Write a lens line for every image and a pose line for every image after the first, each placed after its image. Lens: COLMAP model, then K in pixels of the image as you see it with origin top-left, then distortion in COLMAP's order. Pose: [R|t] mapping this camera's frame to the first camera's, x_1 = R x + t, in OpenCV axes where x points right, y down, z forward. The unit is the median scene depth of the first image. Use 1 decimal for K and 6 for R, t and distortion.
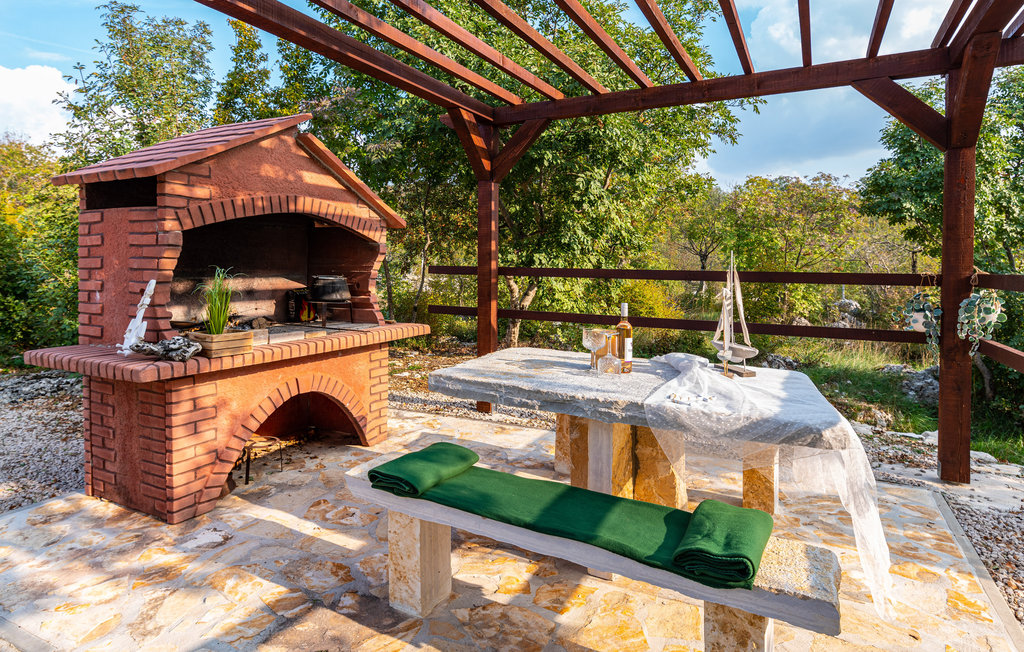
lens RADIAL K [[651.3, 0, 442.9], [0, 651.3, 260.6], [0, 0, 1]] dist [0.001362, 0.000359]
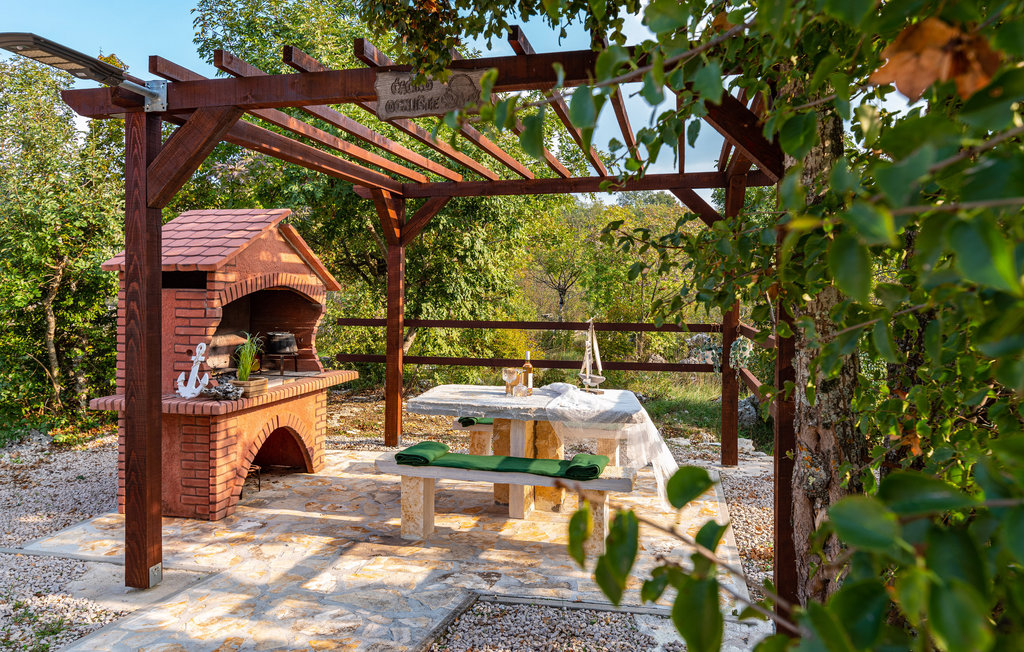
lens RADIAL K [[852.4, 0, 512.0], [0, 852.4, 326.0], [0, 0, 1]] dist [-0.000684, -0.000519]
pose [[0.947352, -0.016087, 0.319789, -0.377050], [0.001843, 0.998994, 0.044795, -0.080173], [-0.320188, -0.041848, 0.946429, -0.846994]]
